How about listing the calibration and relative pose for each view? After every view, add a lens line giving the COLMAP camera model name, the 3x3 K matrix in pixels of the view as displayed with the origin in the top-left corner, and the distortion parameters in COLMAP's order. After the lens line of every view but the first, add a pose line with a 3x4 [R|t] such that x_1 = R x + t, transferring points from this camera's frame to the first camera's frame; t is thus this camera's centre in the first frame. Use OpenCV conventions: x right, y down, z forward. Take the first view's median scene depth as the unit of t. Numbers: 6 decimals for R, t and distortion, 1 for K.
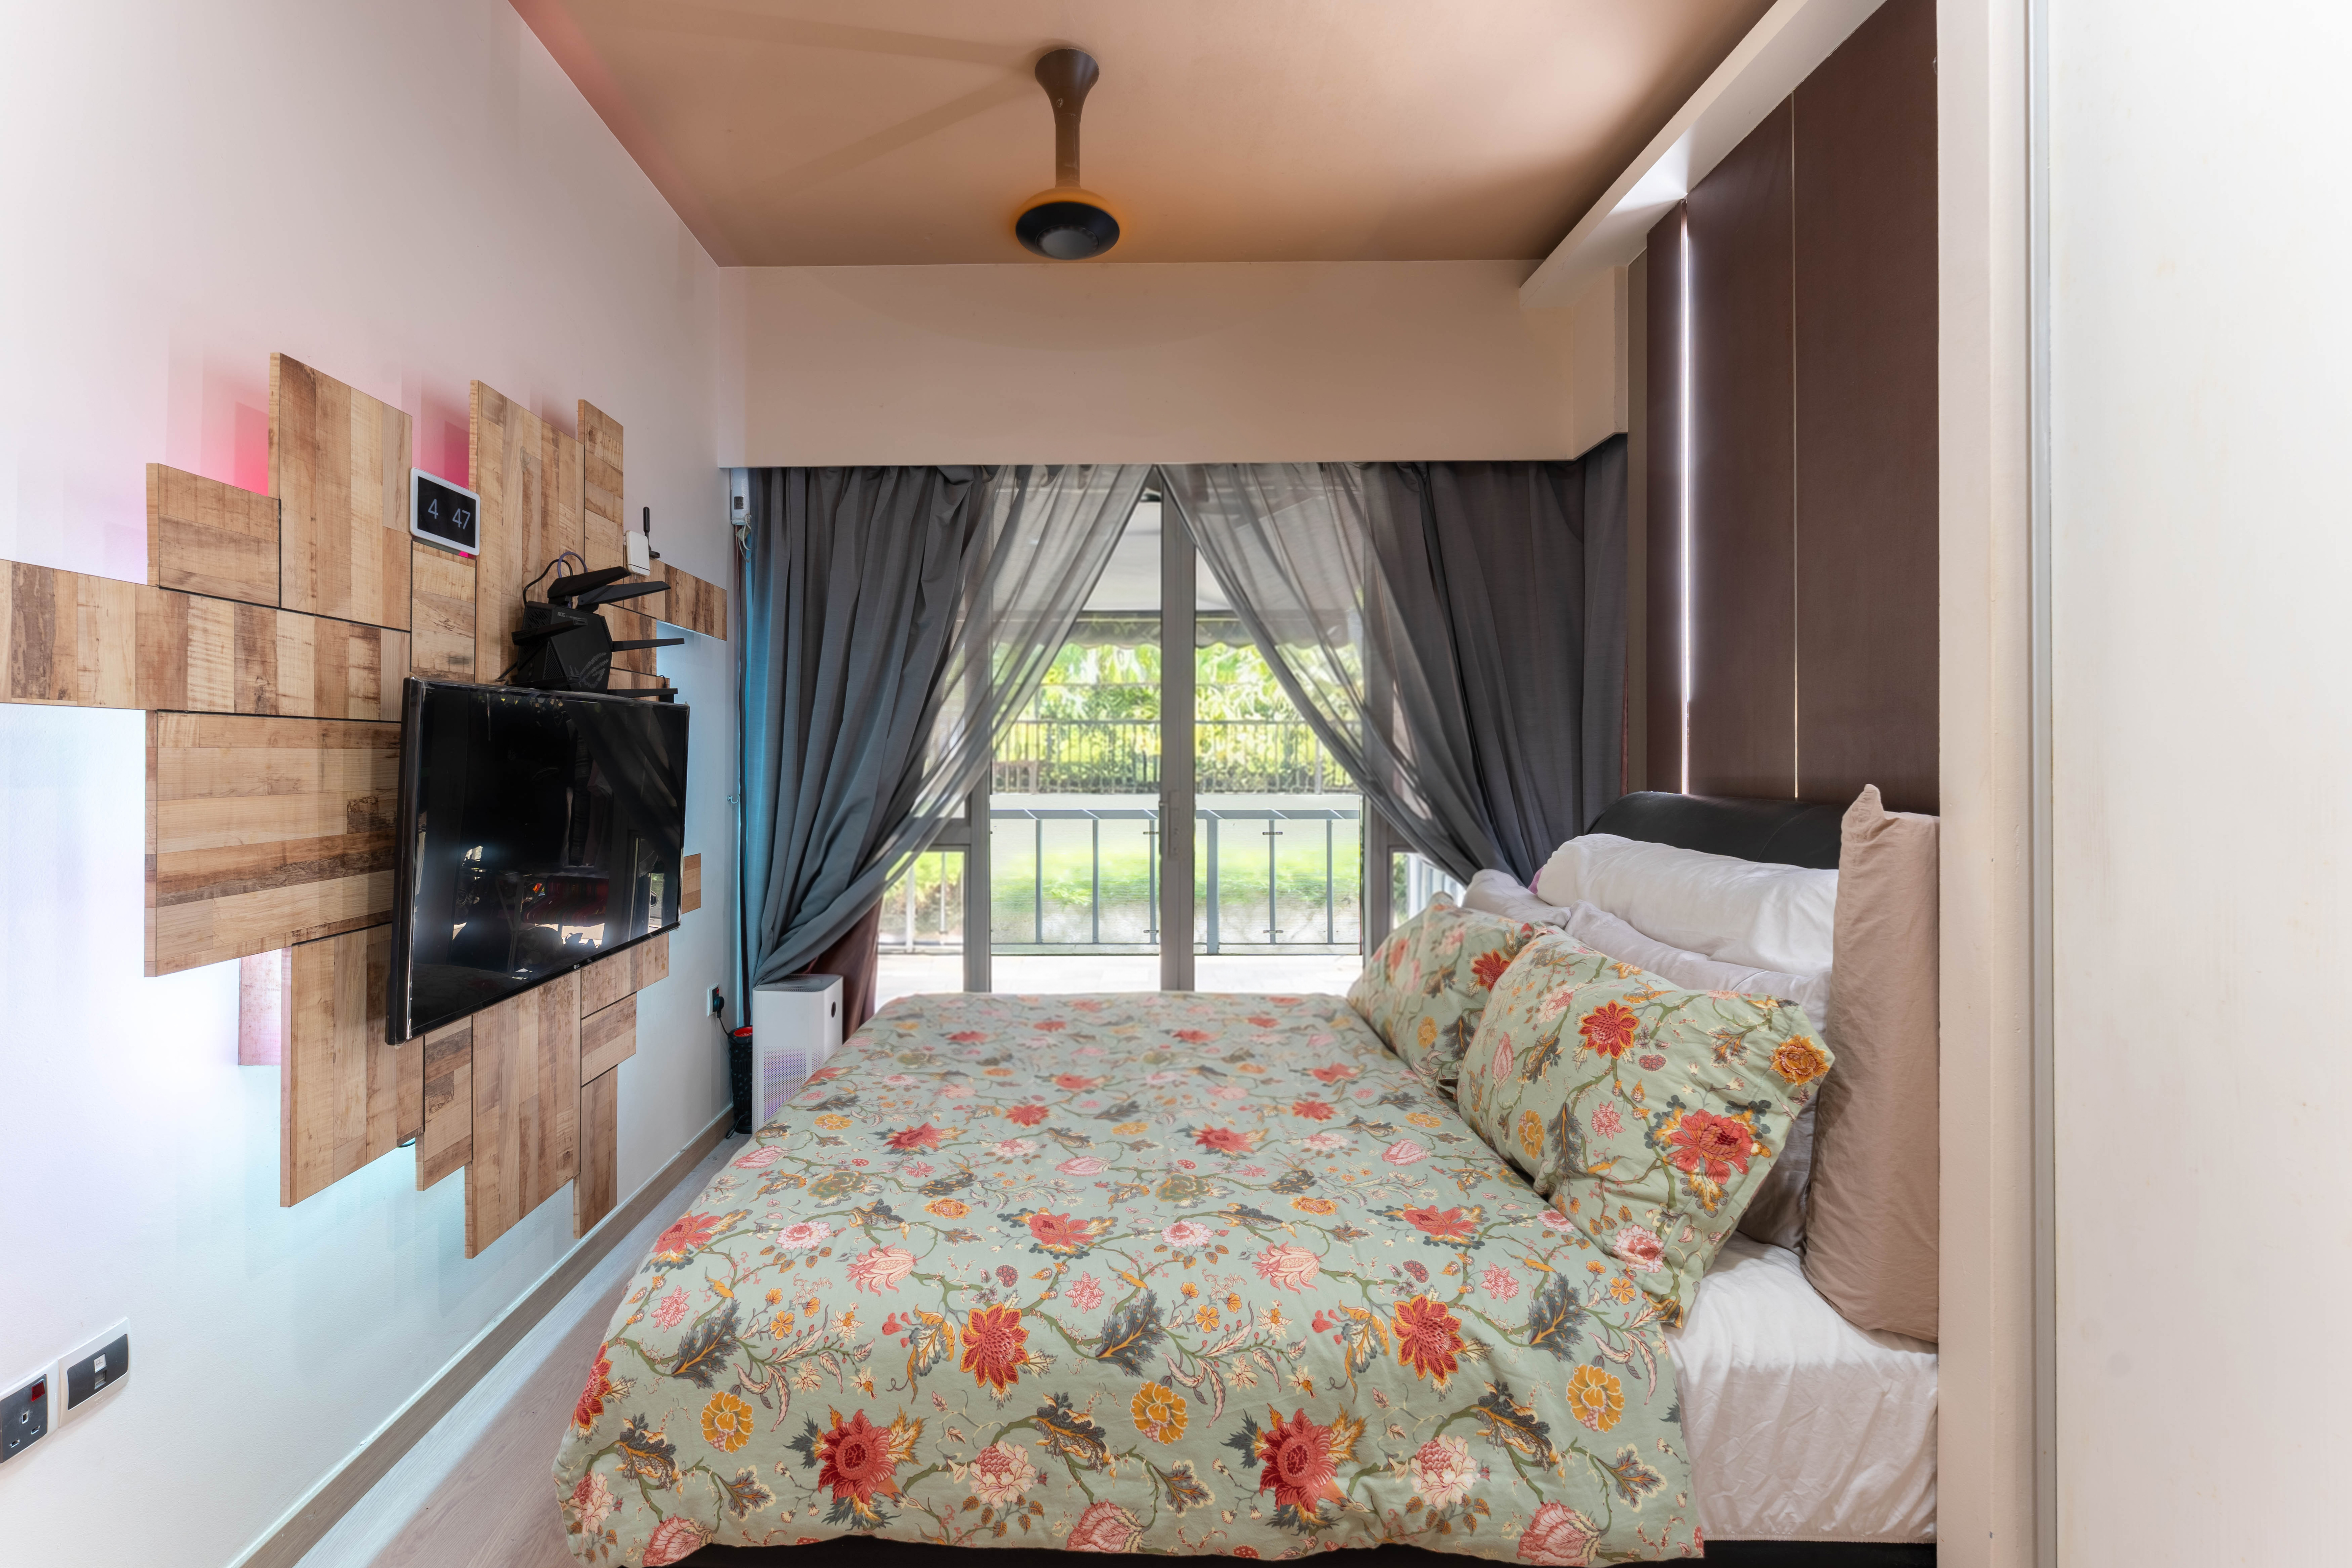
lens RADIAL K [[973.5, 0, 1229.1], [0, 973.5, 744.9], [0, 0, 1]] dist [-0.001879, 0.000162]
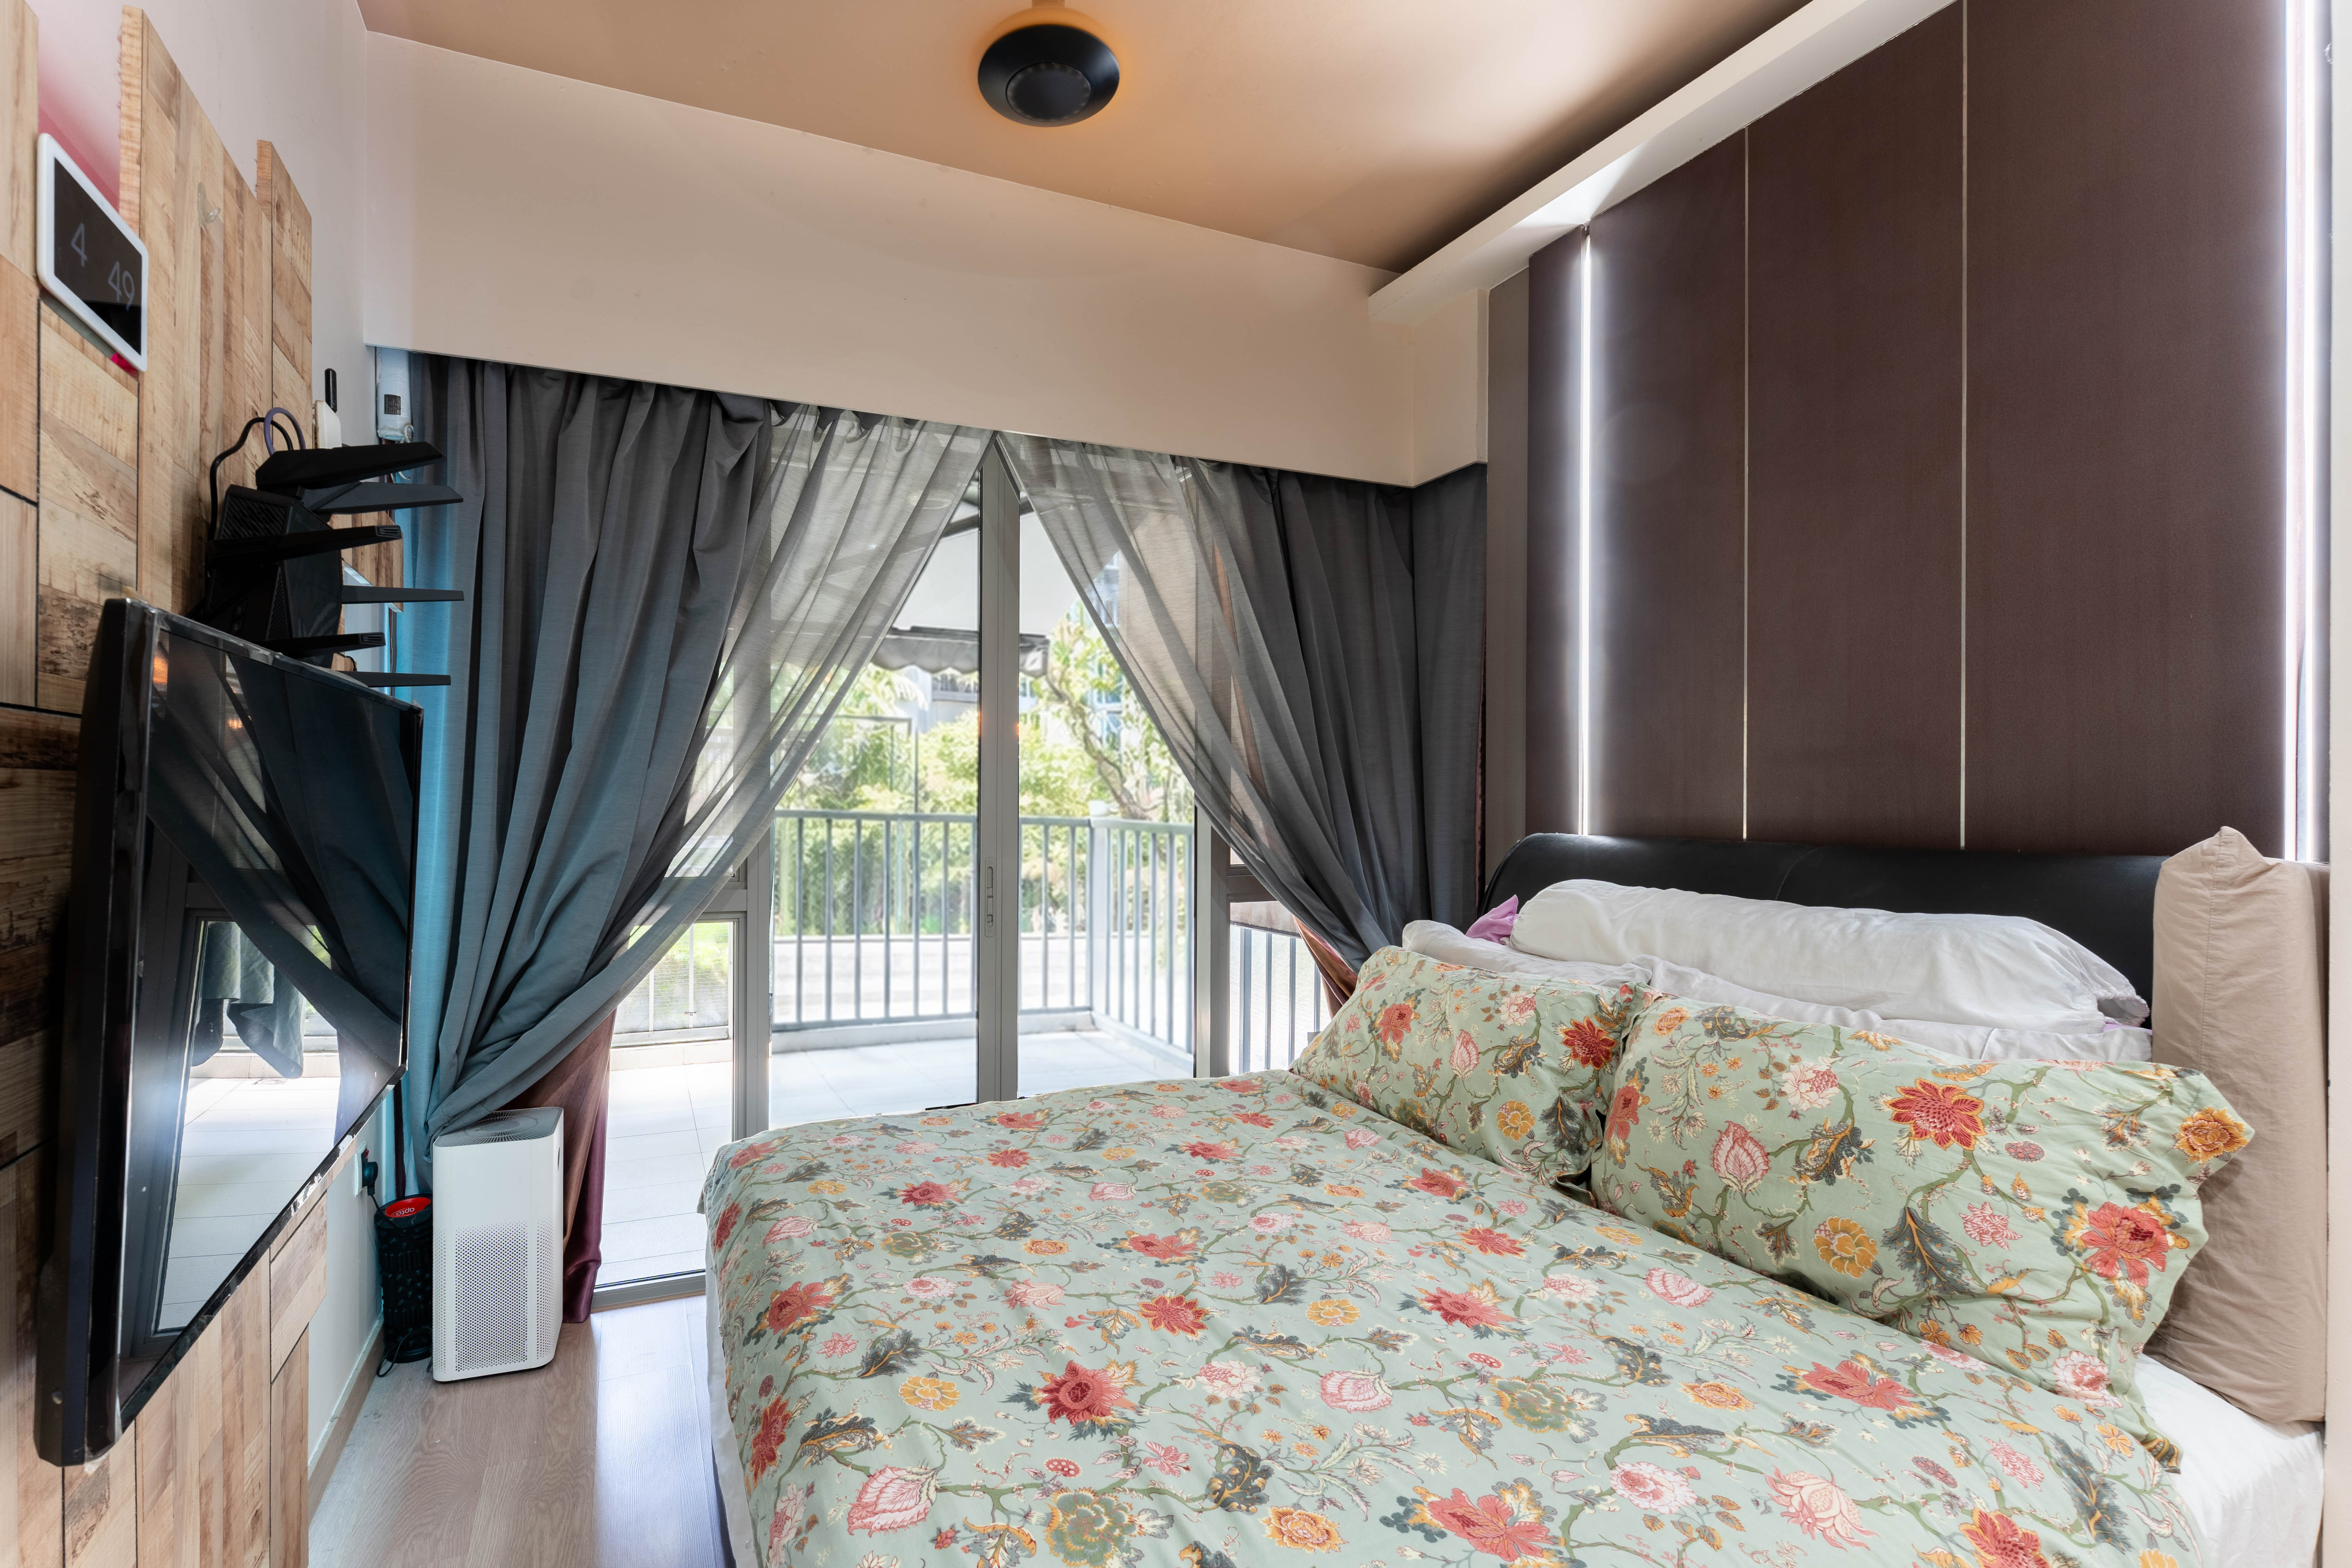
lens RADIAL K [[997.8, 0, 1170.6], [0, 997.8, 795.7], [0, 0, 1]] dist [-0.003647, 0.000940]
pose [[0.937166, 0.003554, 0.348865, -0.456006], [-0.007531, 0.999921, 0.010044, 0.006983], [-0.348802, -0.012040, 0.937119, 0.347404]]
